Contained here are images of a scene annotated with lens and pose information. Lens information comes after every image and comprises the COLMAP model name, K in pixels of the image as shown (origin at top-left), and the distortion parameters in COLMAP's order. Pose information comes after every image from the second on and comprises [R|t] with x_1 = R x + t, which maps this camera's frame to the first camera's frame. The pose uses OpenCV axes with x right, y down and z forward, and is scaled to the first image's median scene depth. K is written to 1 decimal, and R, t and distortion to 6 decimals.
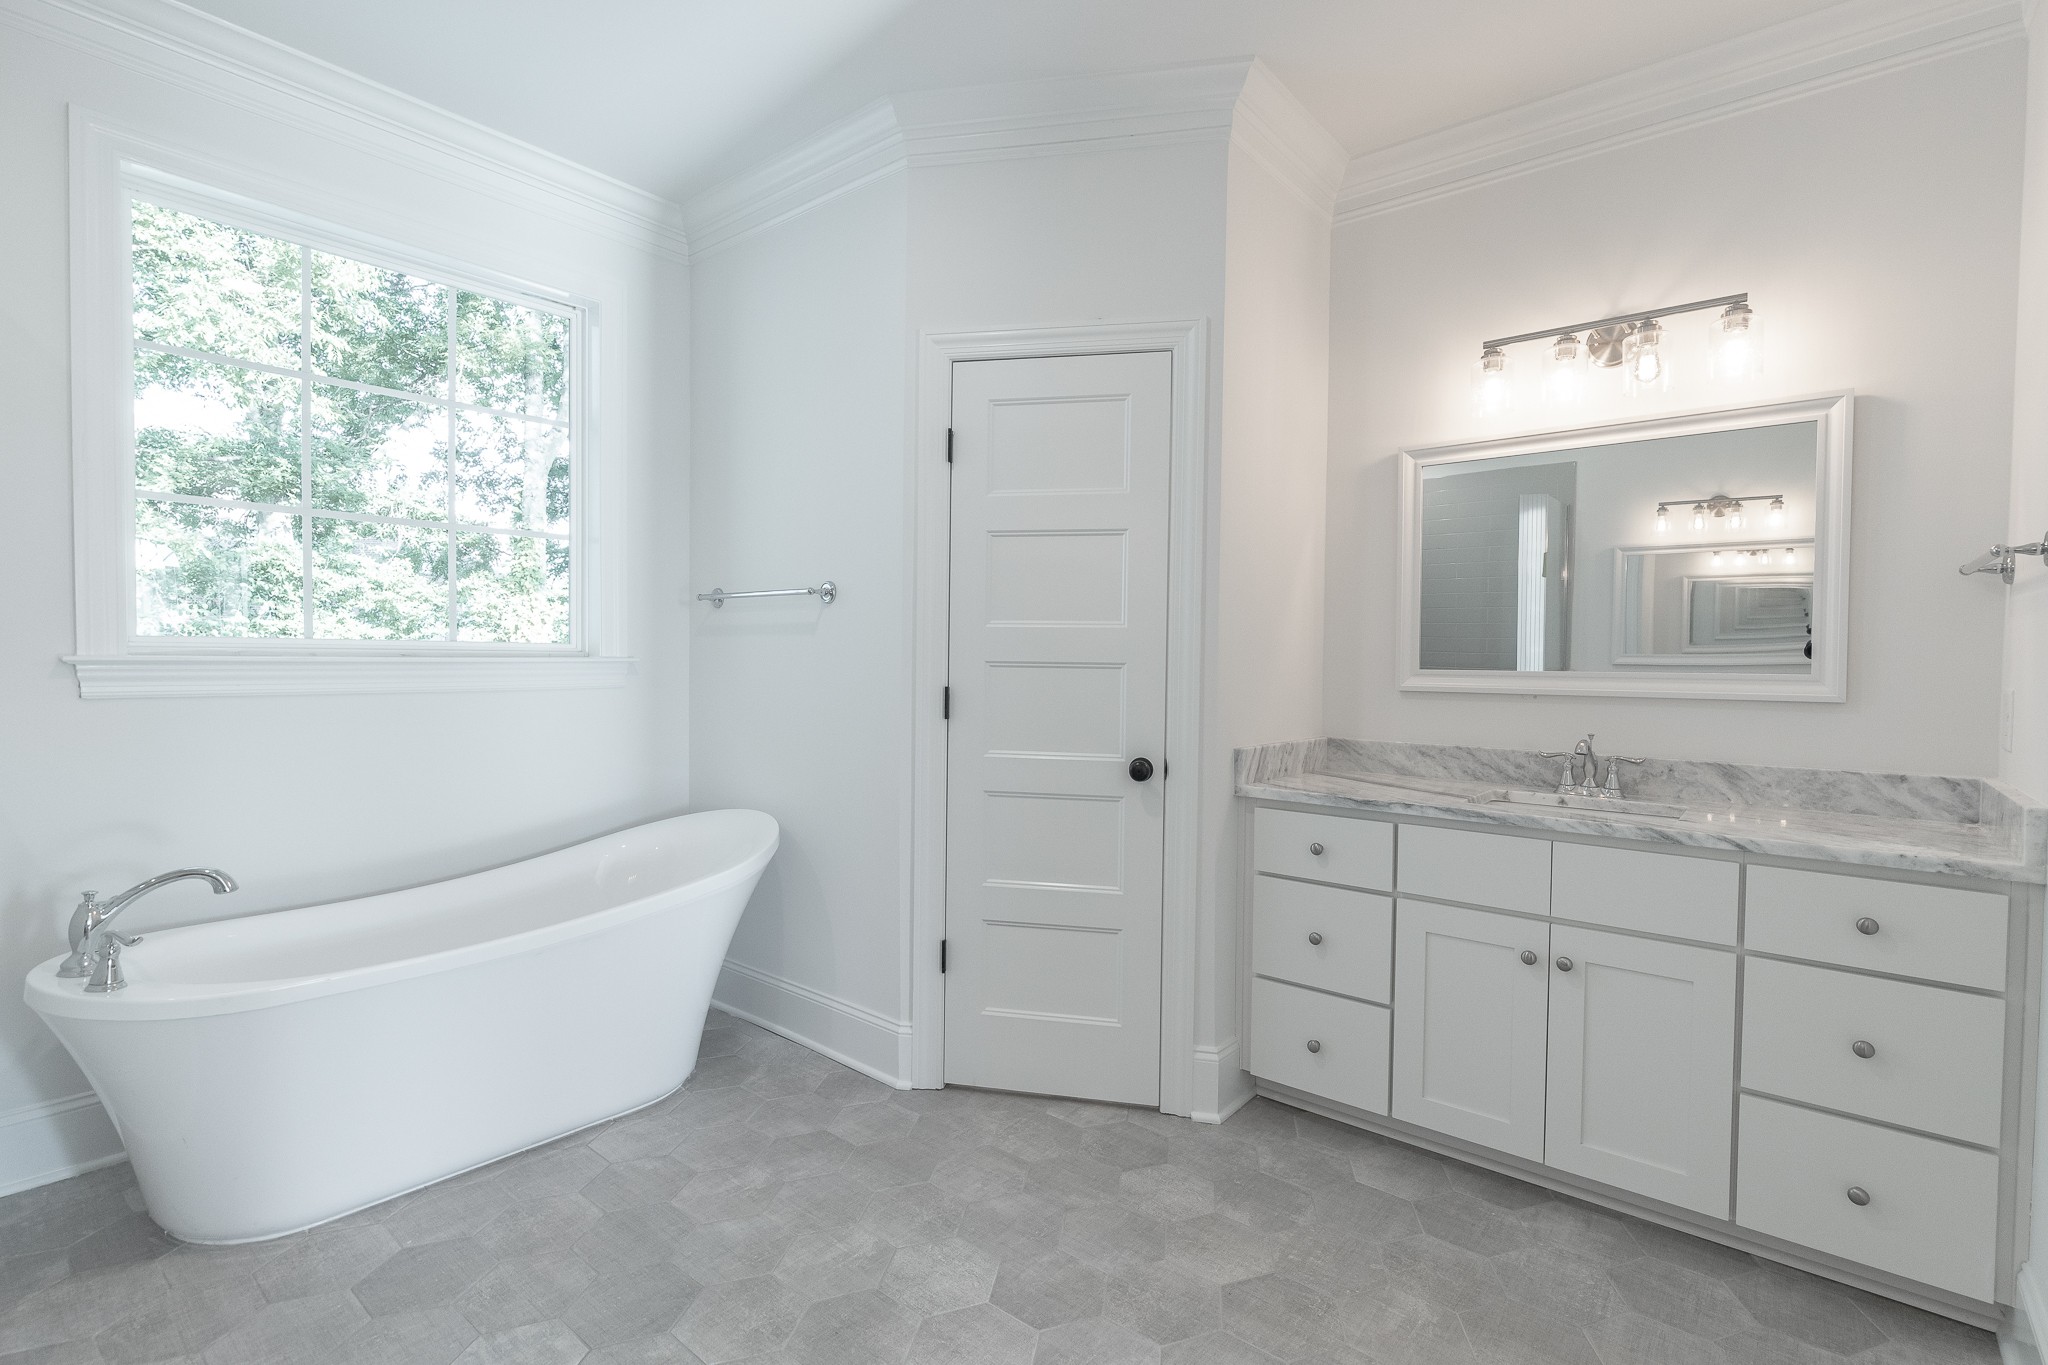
lens RADIAL K [[960.4, 0, 1024.0], [0, 960.4, 682.5], [0, 0, 1]] dist [0.004288, 0.000210]
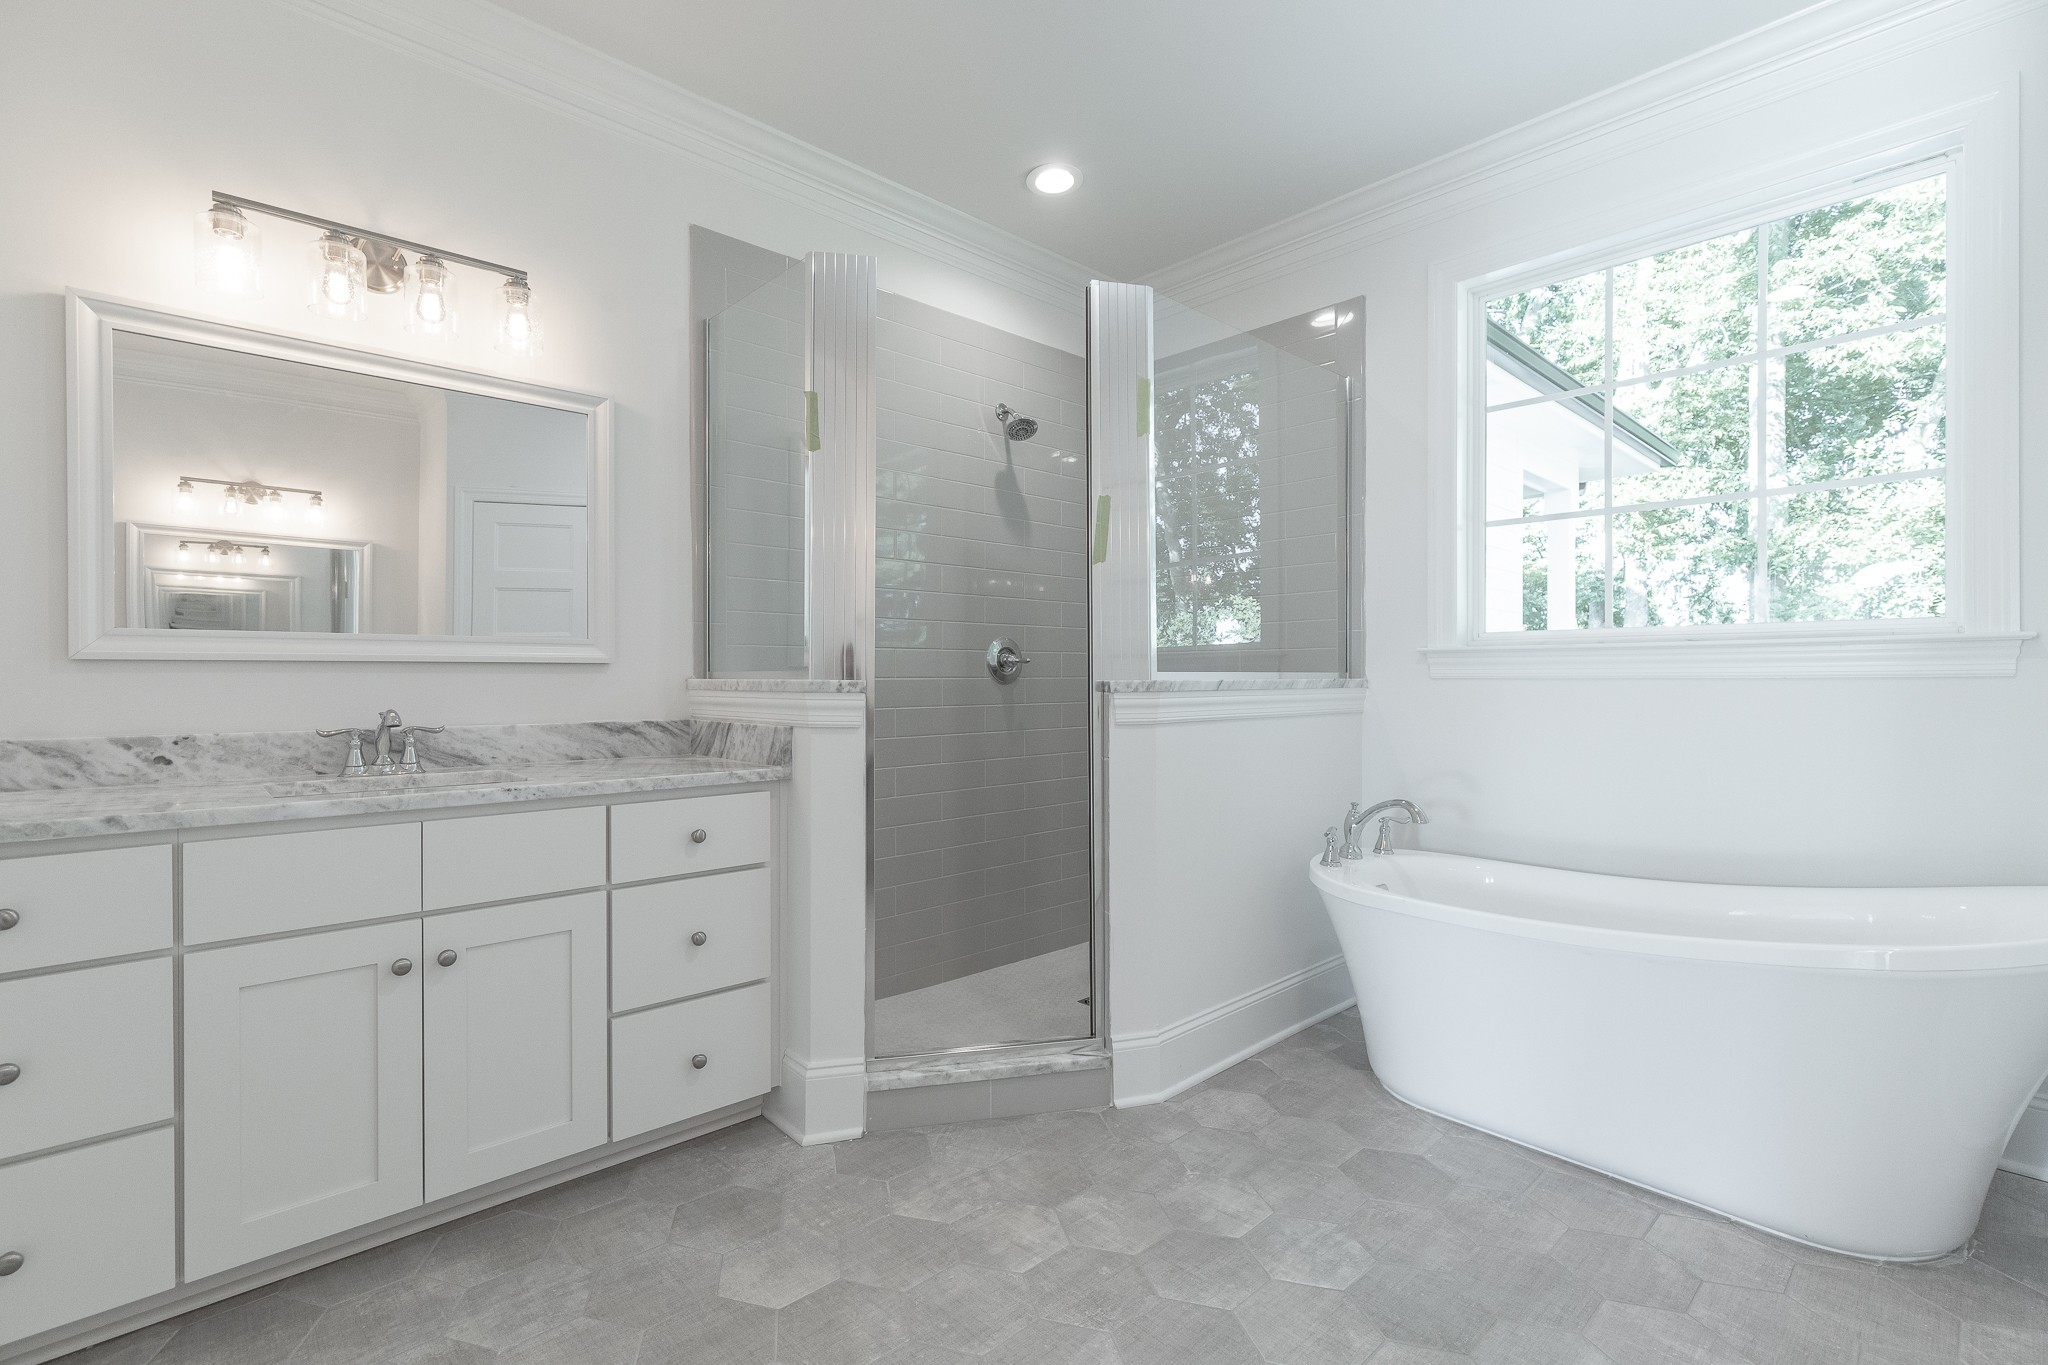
lens RADIAL K [[929.0, 0, 1035.7], [0, 929.0, 681.8], [0, 0, 1]] dist [-0.000111, -0.000205]
pose [[-0.116471, -0.008639, -0.993156, 0.393518], [-0.029536, 0.999550, -0.005231, 0.042295], [0.992755, 0.028724, -0.116674, 0.530568]]
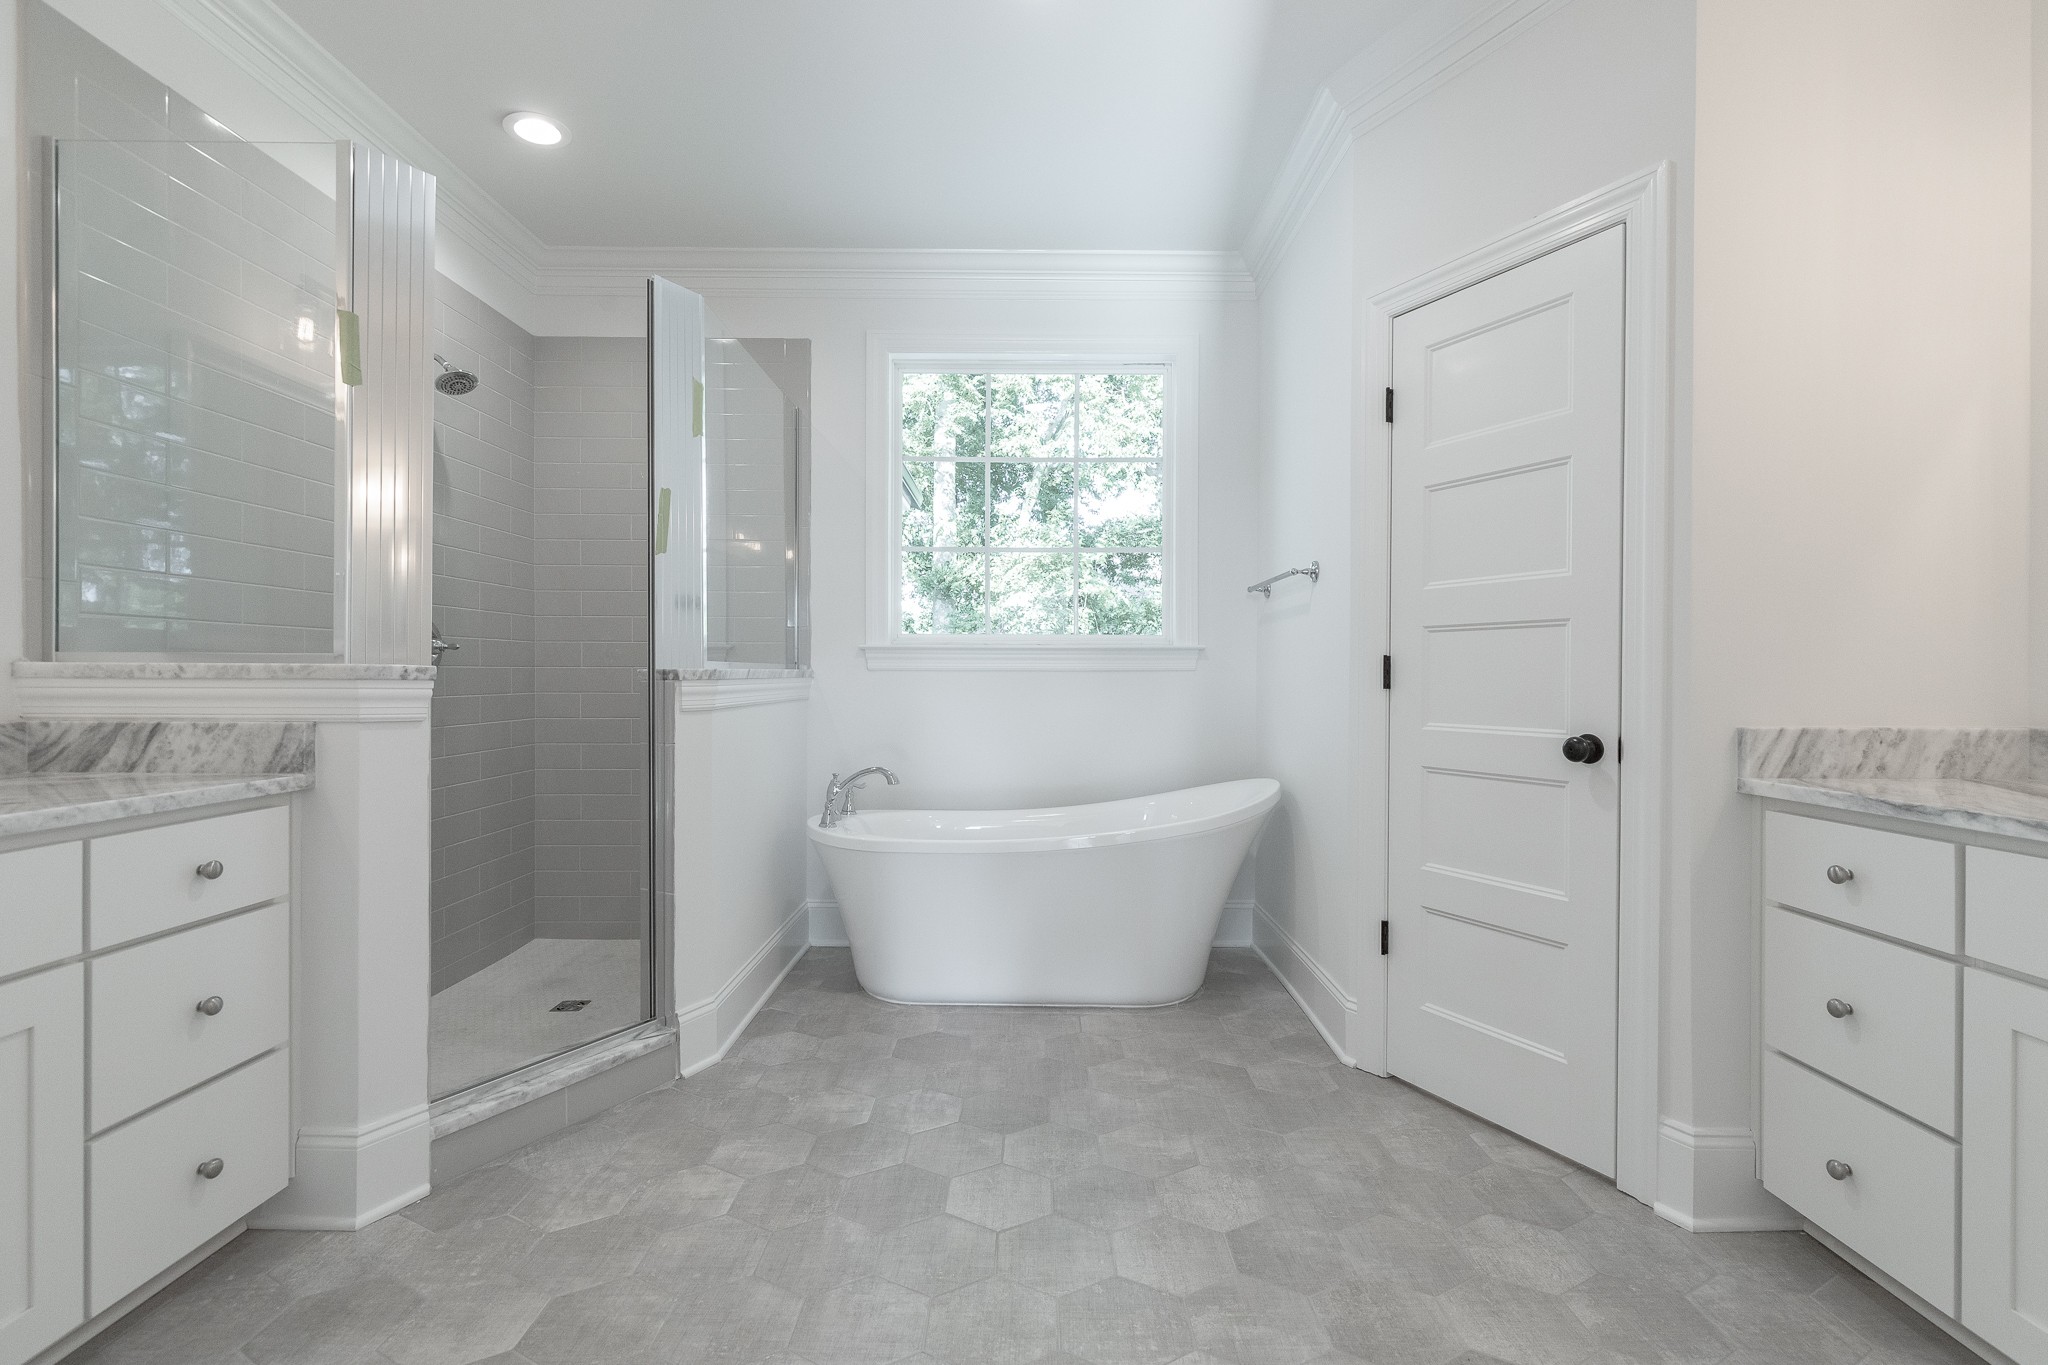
lens RADIAL K [[929.0, 0, 1035.7], [0, 929.0, 681.8], [0, 0, 1]] dist [-0.000111, -0.000205]
pose [[0.643404, -0.004250, -0.765515, 0.440138], [-0.017849, 0.999629, -0.020552, 0.061472], [0.765319, 0.026887, 0.643090, 0.146282]]
